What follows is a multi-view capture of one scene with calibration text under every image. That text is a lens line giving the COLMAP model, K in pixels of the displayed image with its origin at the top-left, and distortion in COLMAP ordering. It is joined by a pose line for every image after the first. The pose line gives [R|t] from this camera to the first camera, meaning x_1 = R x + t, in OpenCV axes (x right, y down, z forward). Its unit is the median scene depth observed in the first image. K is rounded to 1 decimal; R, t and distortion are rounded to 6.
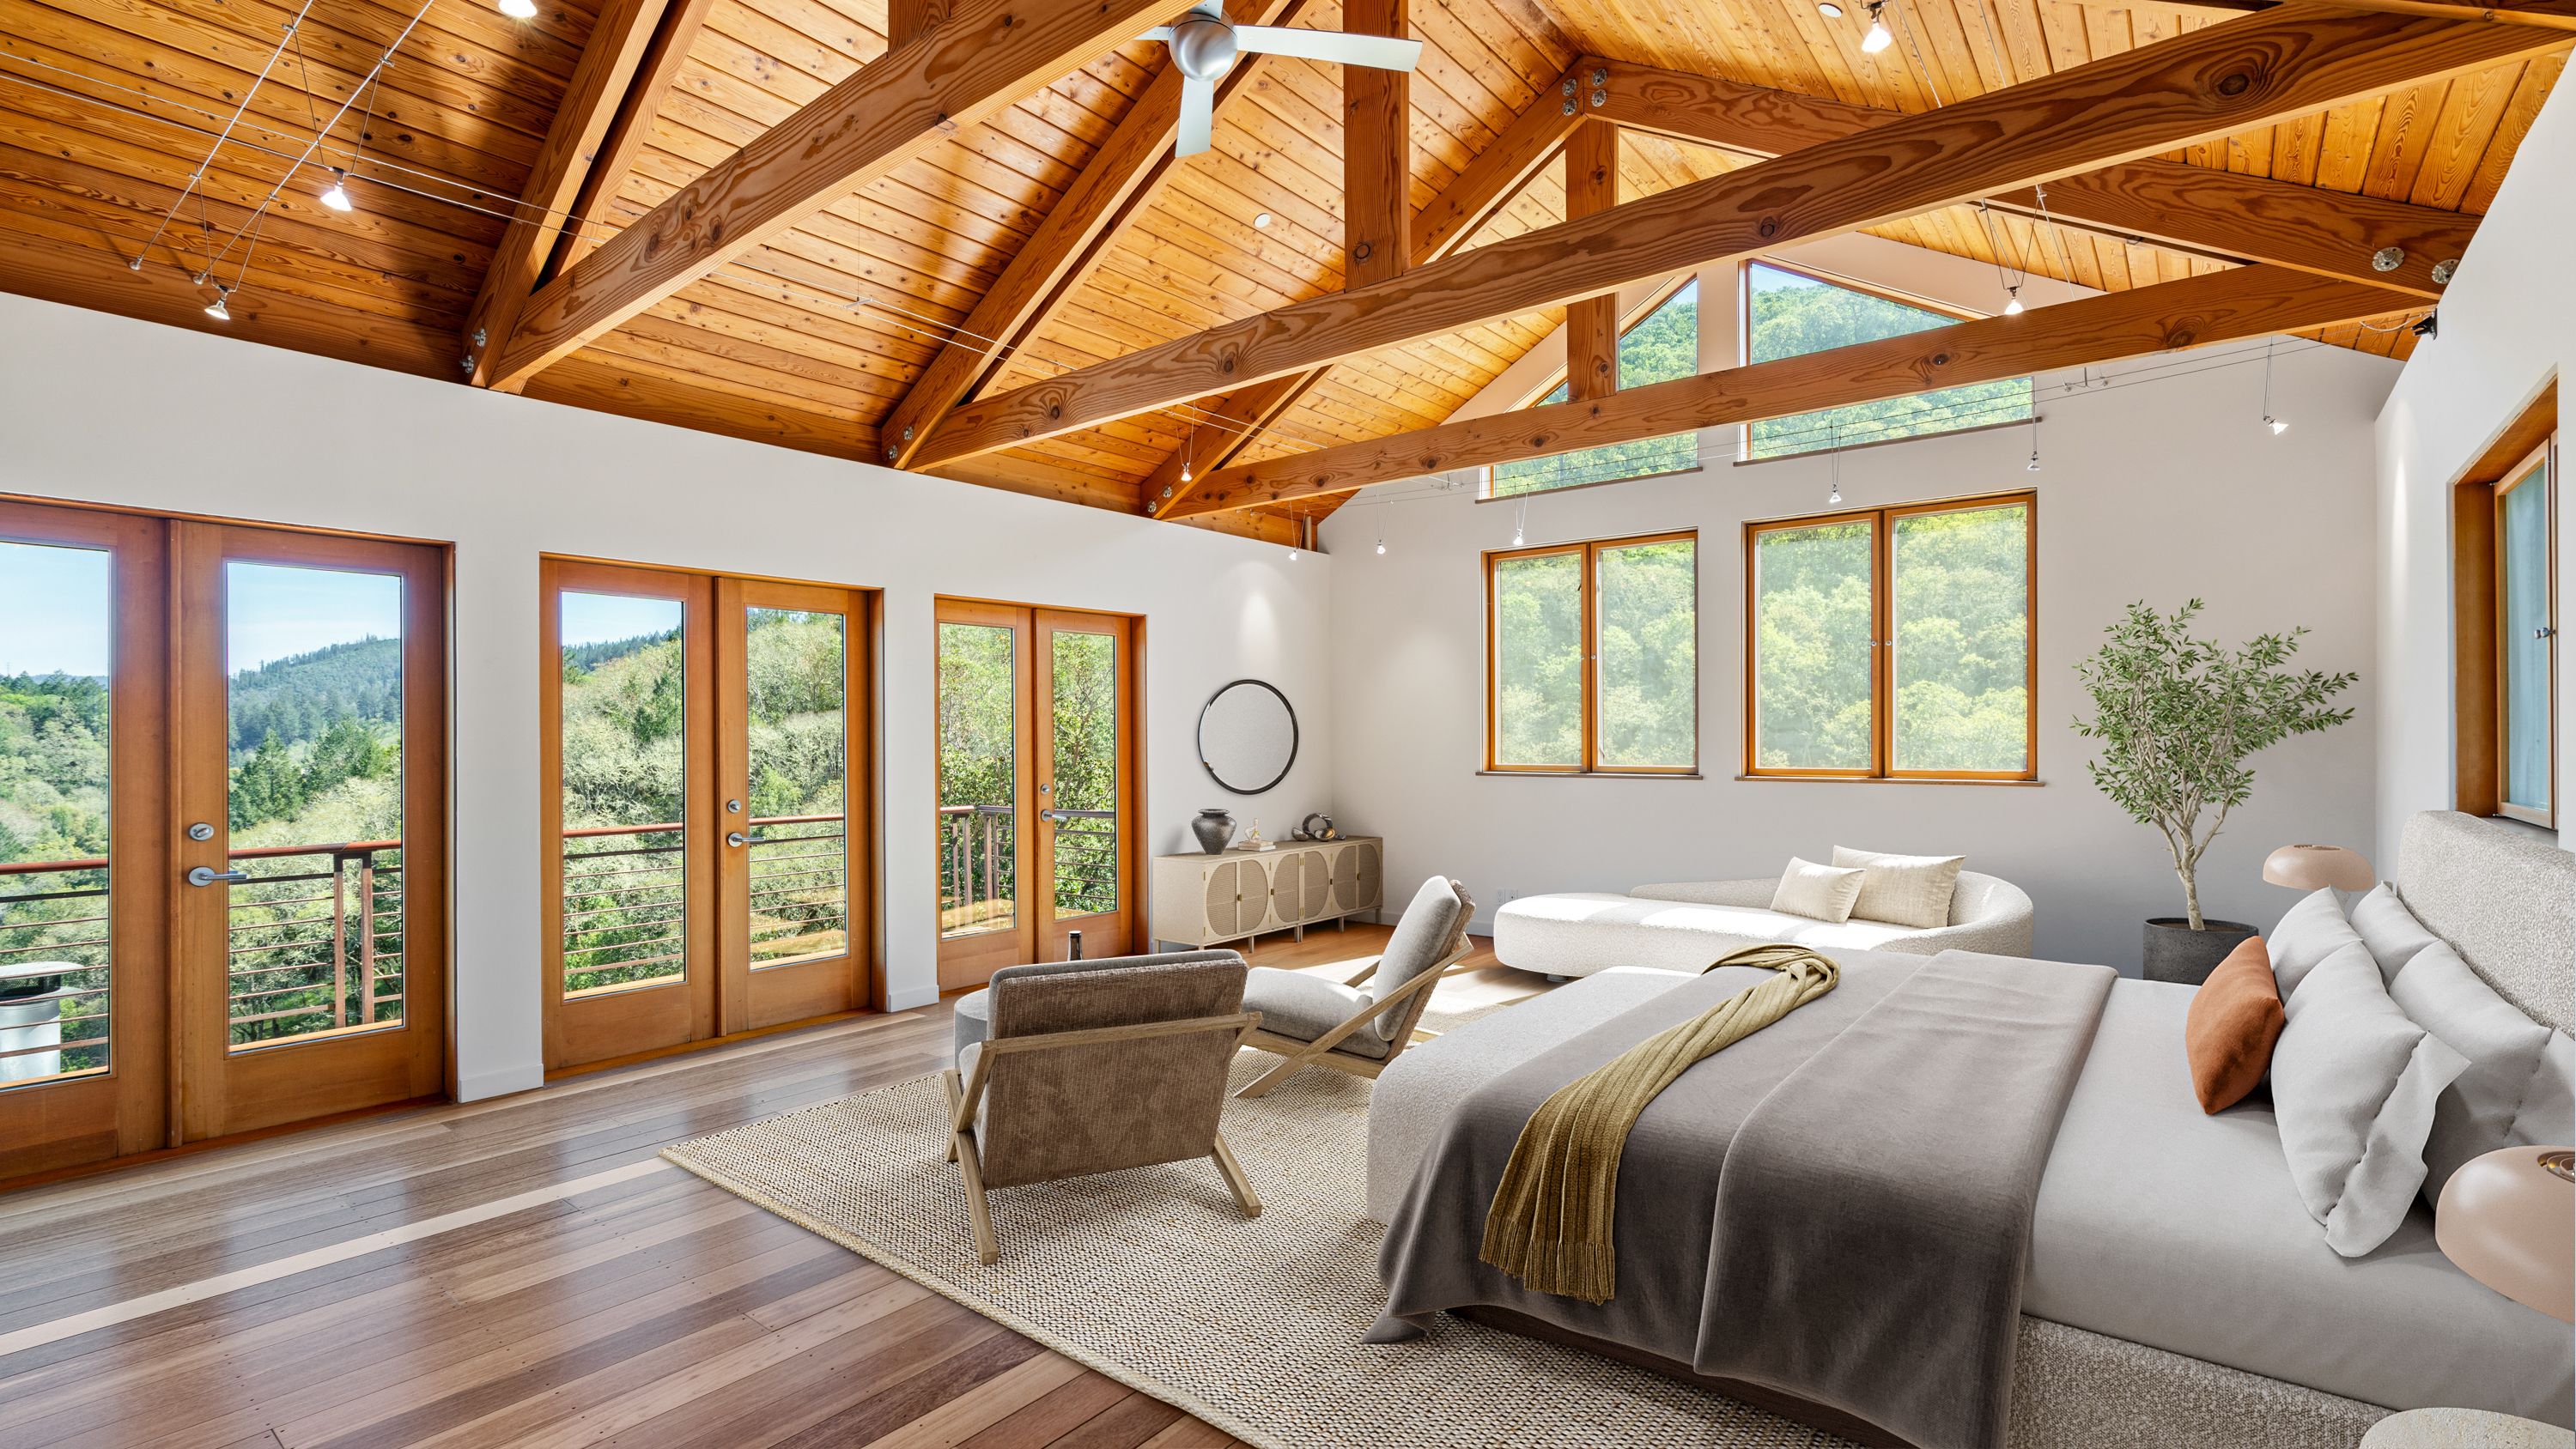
lens RADIAL K [[1168.6, 0, 1283.7], [0, 1168.6, 752.2], [0, 0, 1]] dist [0.000547, -0.000422]
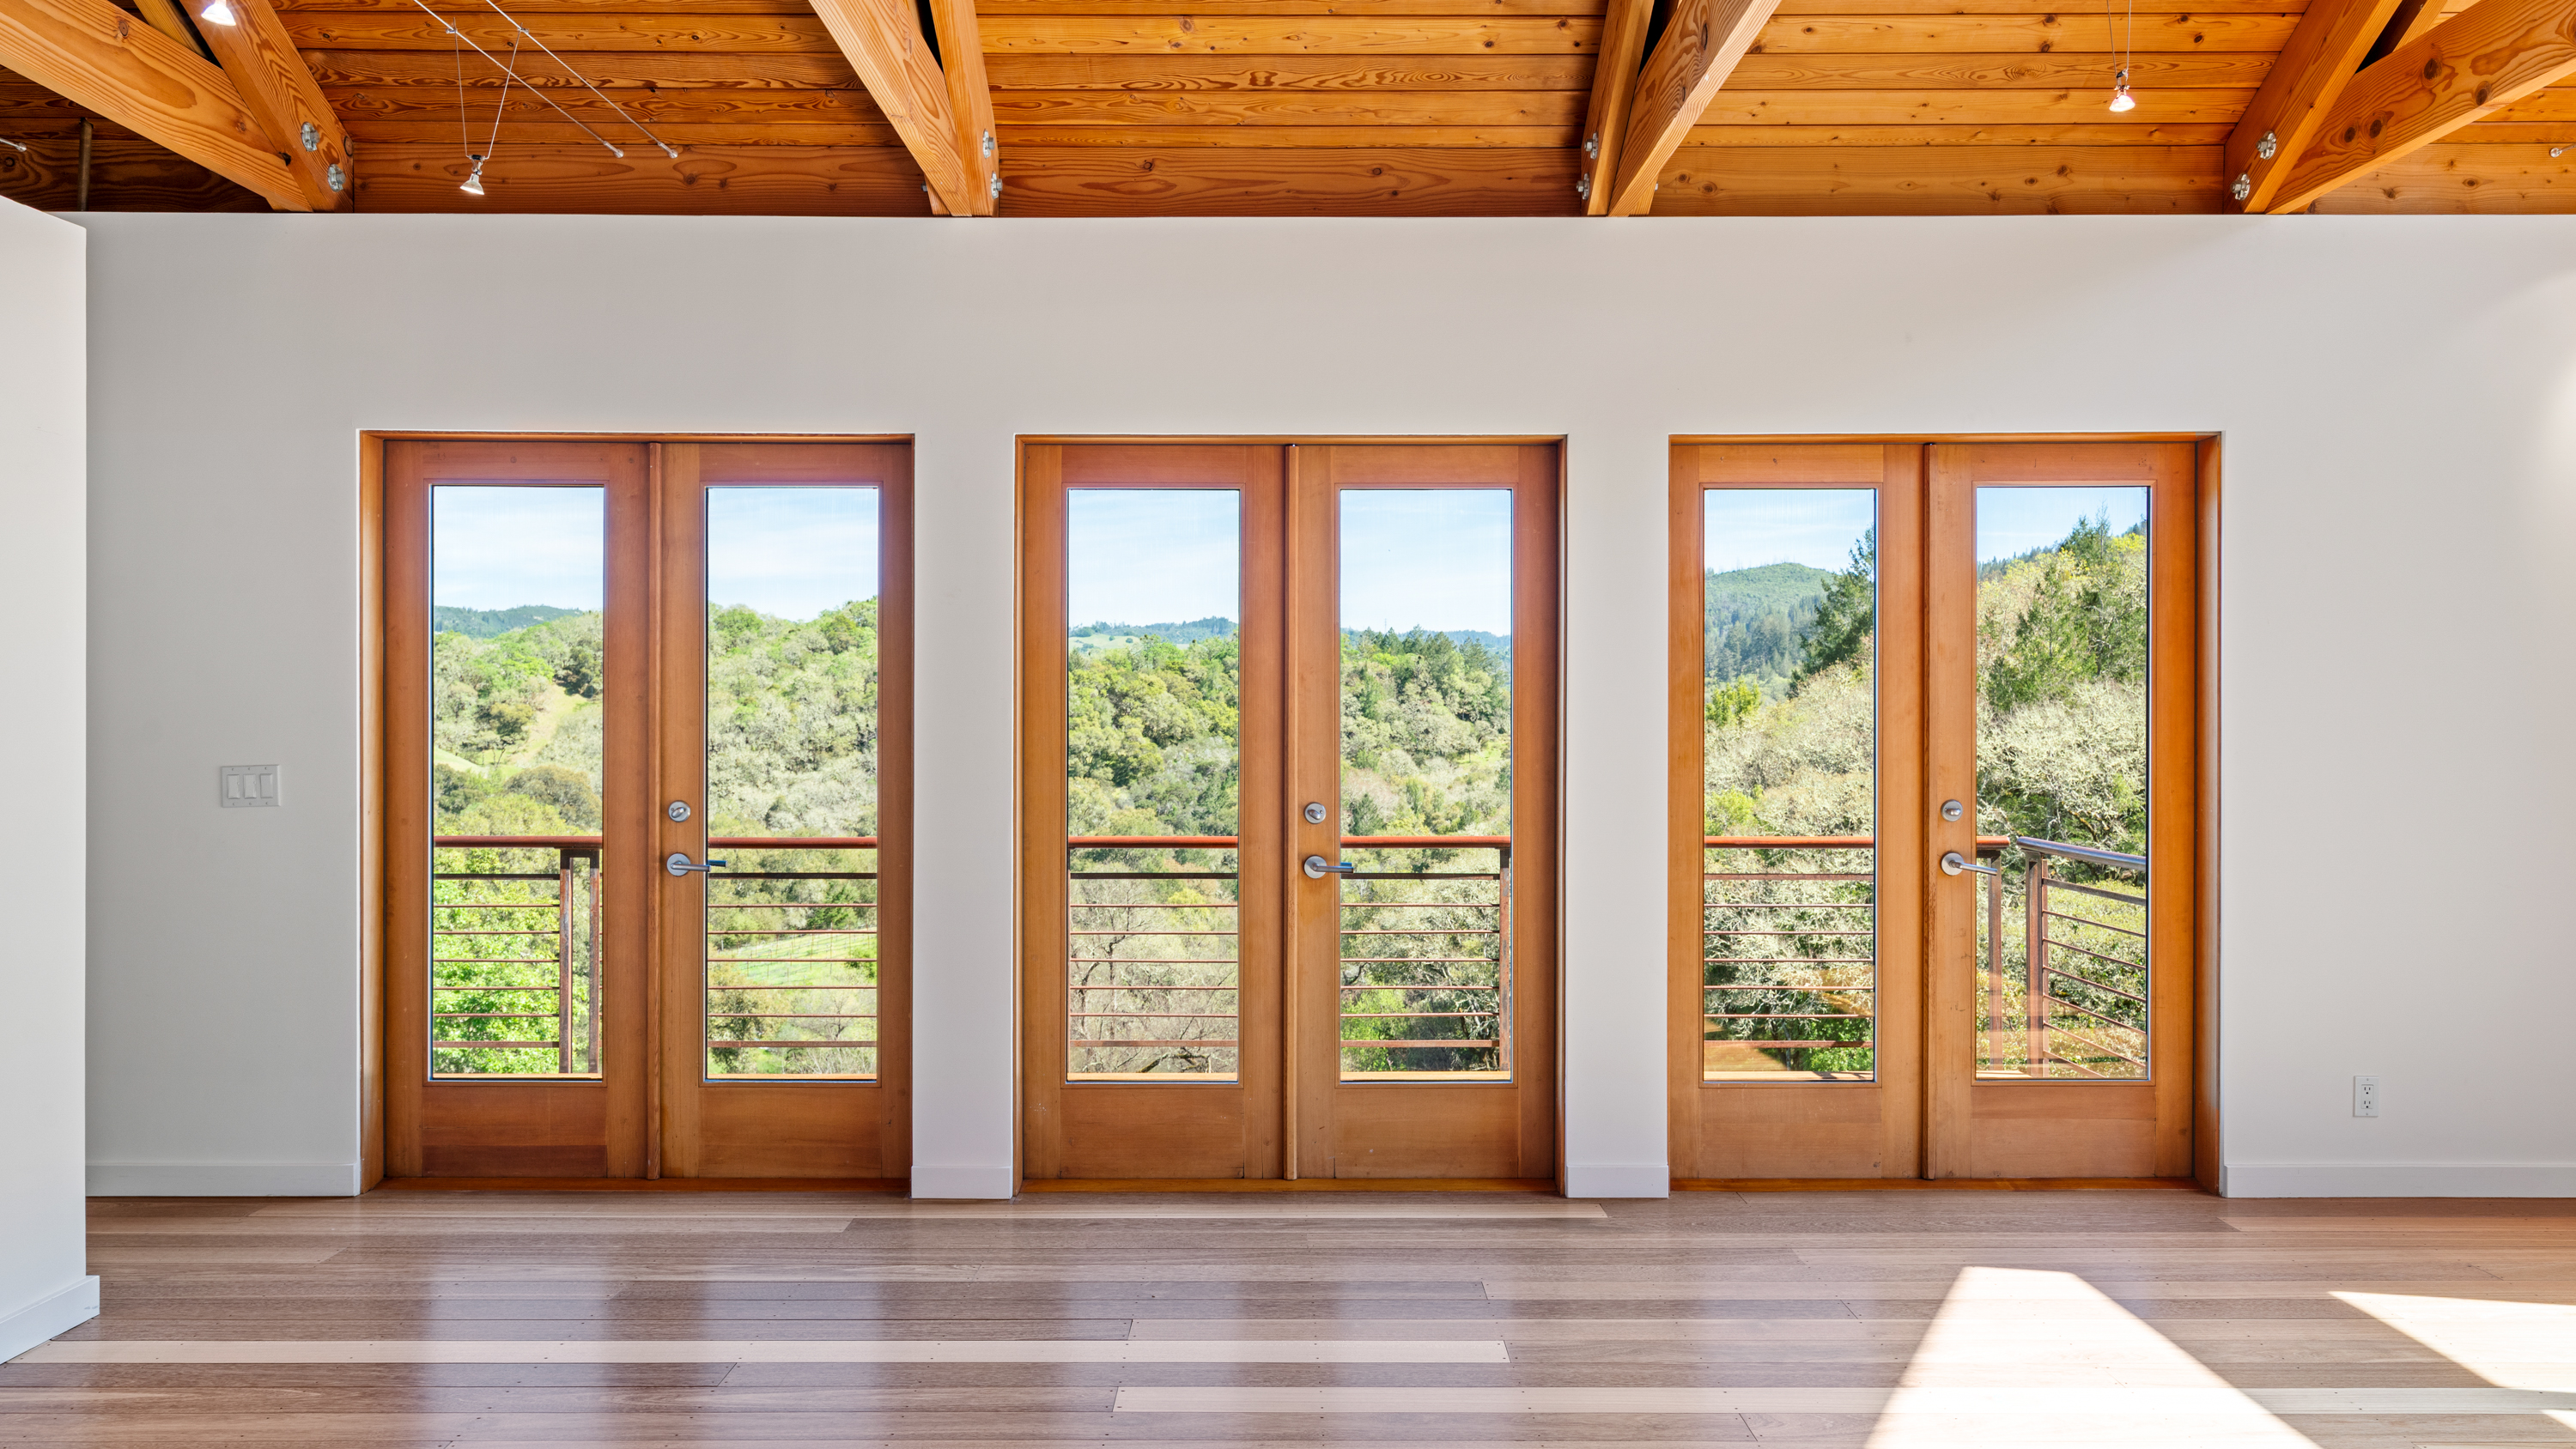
lens RADIAL K [[1883.5, 0, 1275.3], [0, 1883.5, 743.7], [0, 0, 1]] dist [-0.003678, 0.005536]
pose [[0.630726, 0.019879, -0.775751, 0.214340], [-0.013356, 0.999802, 0.014762, -0.003669], [0.775890, 0.001050, 0.630867, 0.259647]]
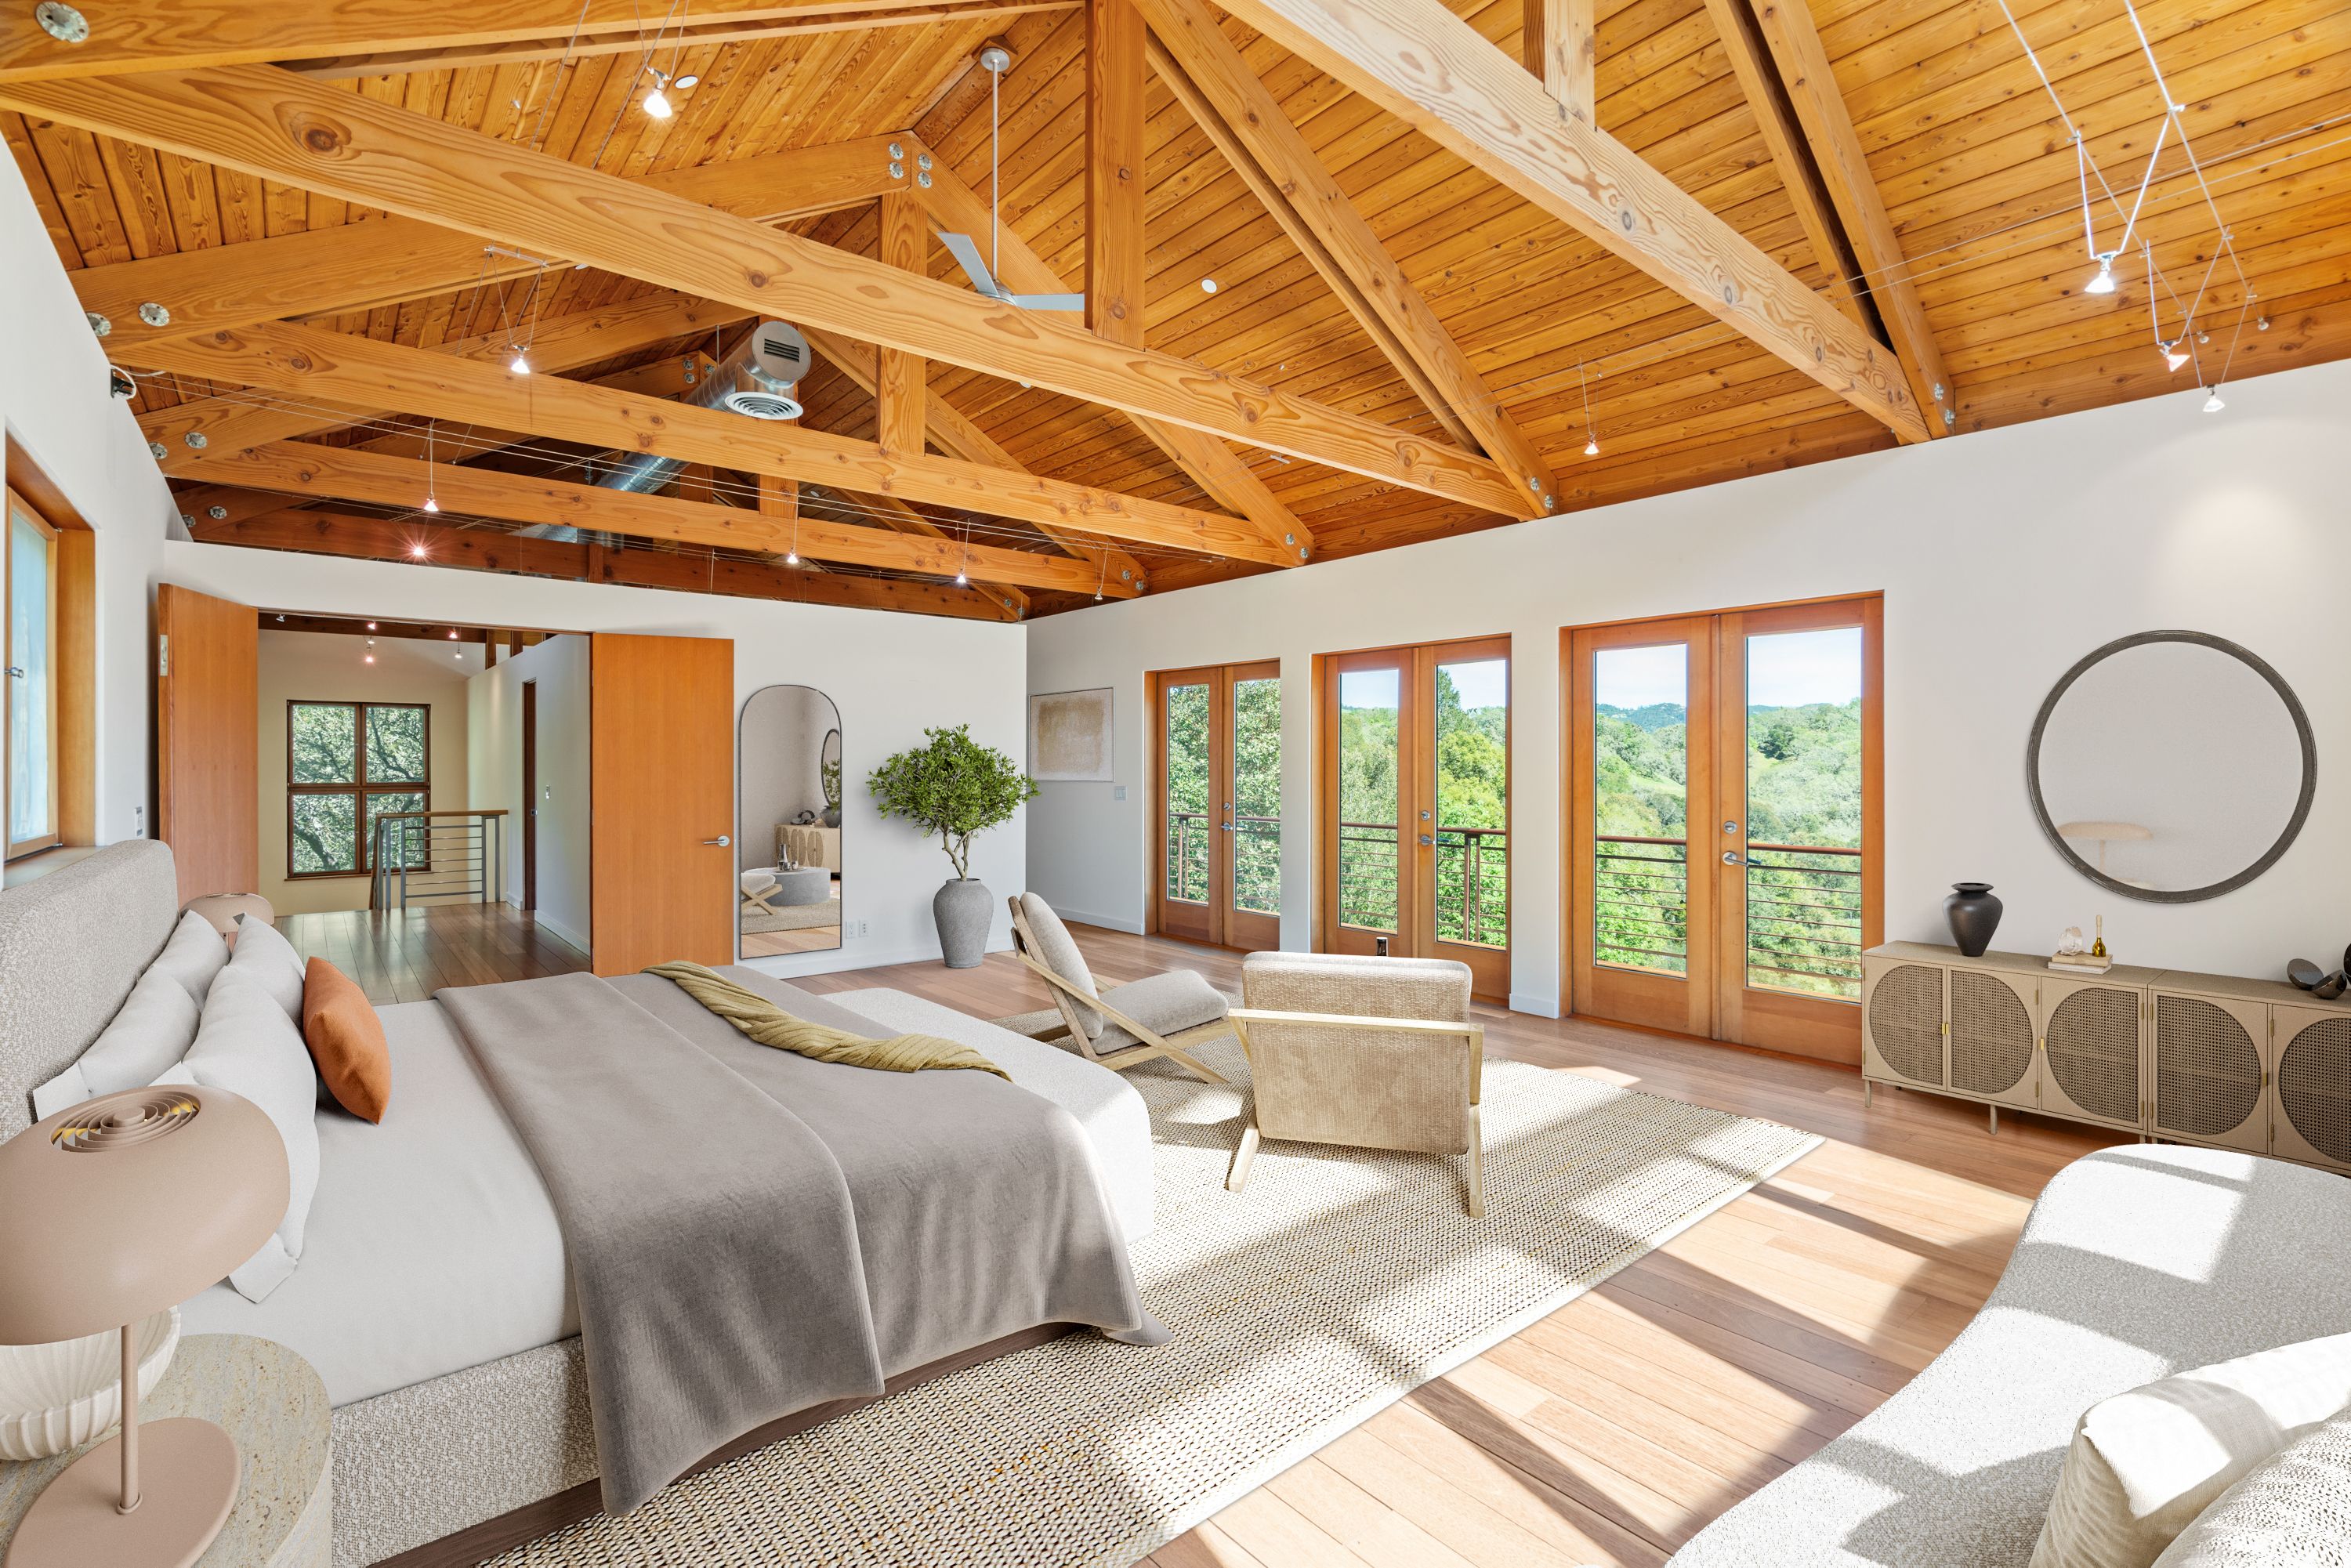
lens RADIAL K [[1058.6, 0, 1185.7], [0, 1058.6, 767.5], [0, 0, 1]] dist [0.001573, 0.000129]
pose [[-0.183344, 0.005792, -0.983032, 0.573169], [-0.010778, 0.999911, 0.007902, -0.011255], [0.982990, 0.012044, -0.183265, 0.699265]]
